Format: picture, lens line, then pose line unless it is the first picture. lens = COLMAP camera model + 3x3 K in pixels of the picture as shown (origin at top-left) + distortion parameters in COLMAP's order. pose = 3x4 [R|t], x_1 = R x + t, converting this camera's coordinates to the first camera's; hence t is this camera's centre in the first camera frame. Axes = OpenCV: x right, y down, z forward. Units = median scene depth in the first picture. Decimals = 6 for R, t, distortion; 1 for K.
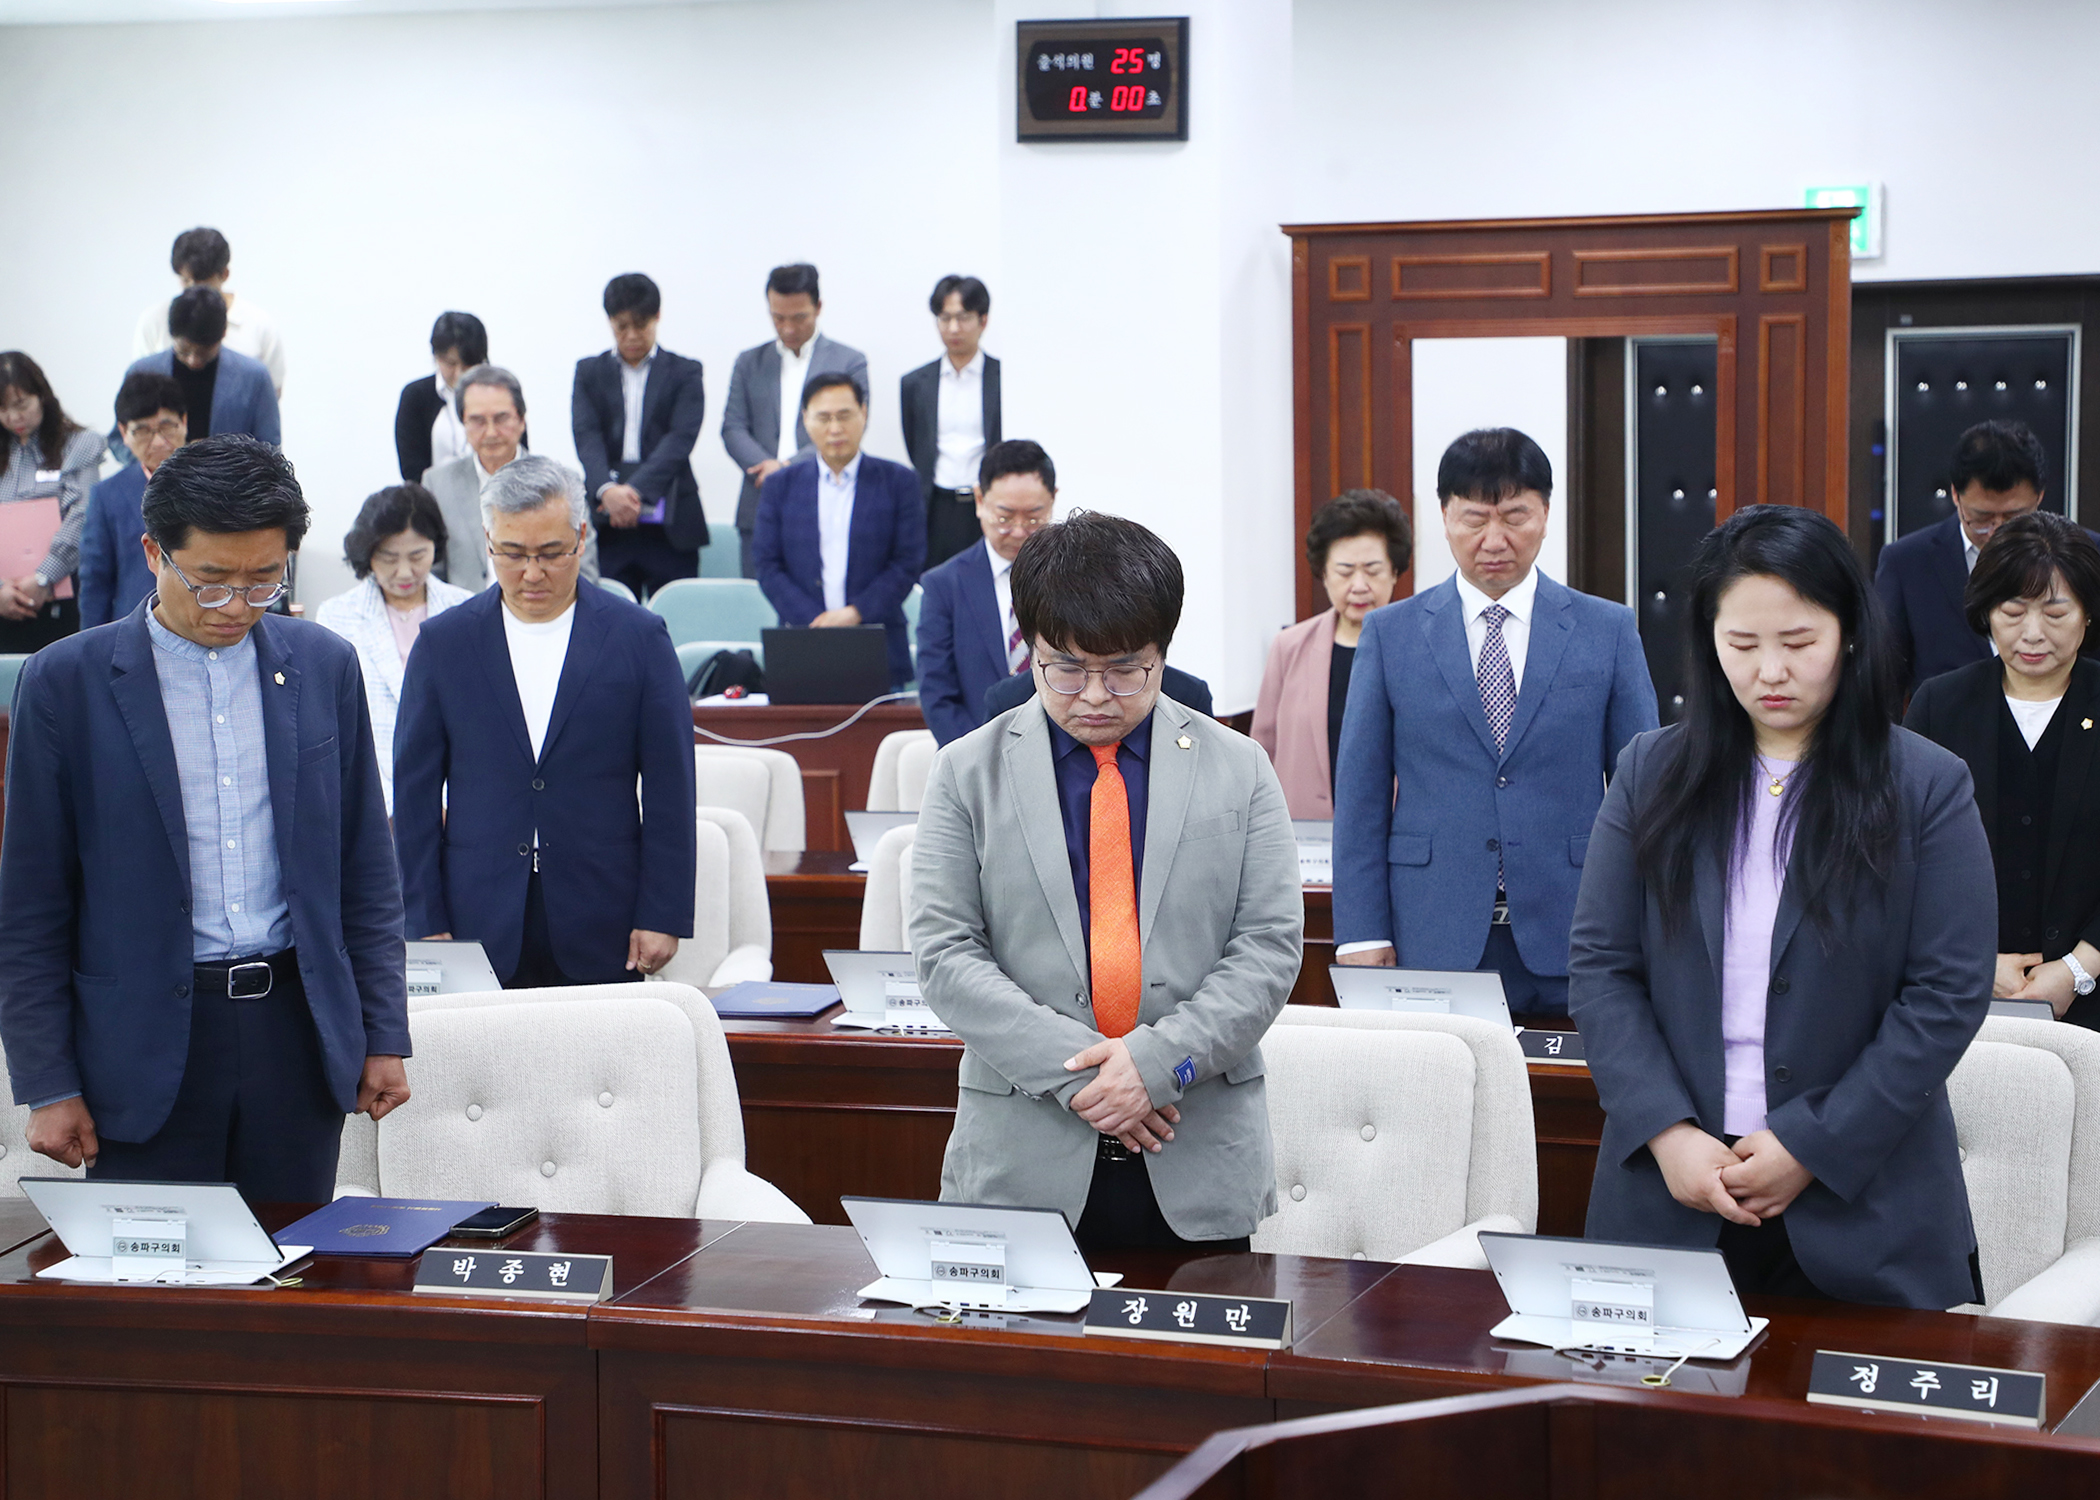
lens RADIAL K [[3841.5, 0, 1050.2], [0, 3841.5, 747.5], [0, 0, 1]] dist [0.044481, 0.000000]
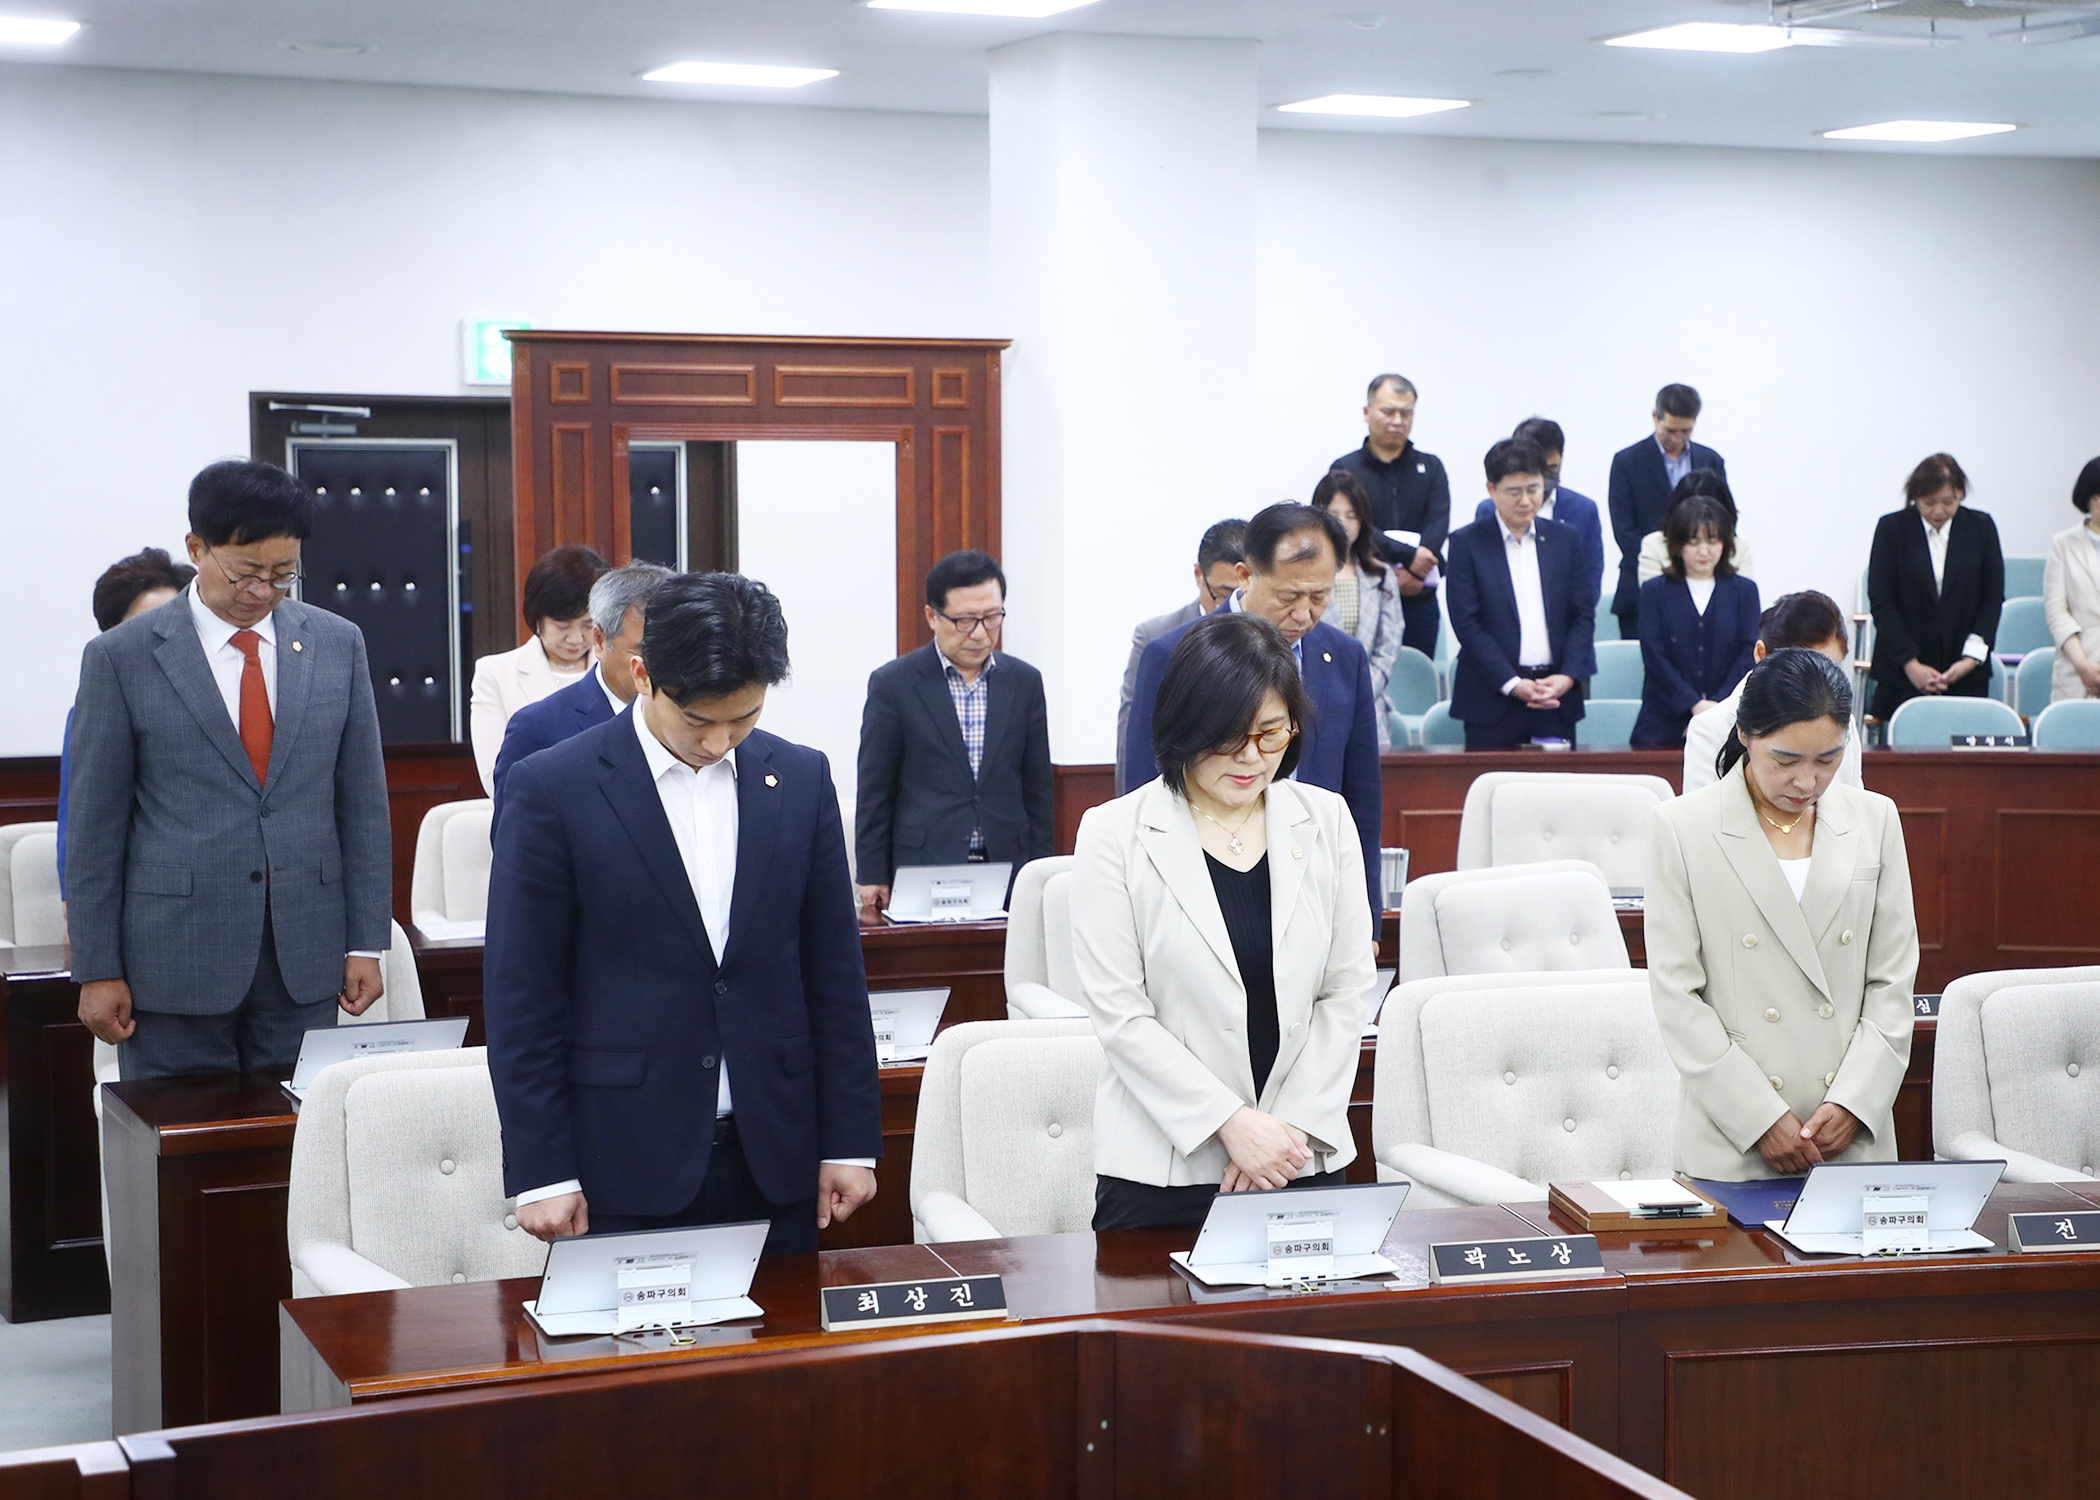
lens RADIAL K [[3399.0, 0, 1050.1], [0, 3399.0, 752.6], [0, 0, 1]] dist [0.036712, 0.000000]
pose [[0.809008, -0.027181, 0.587168, -0.405893], [0.036596, 0.999321, -0.004162, -0.005895], [-0.586657, 0.024856, 0.809454, 0.130413]]
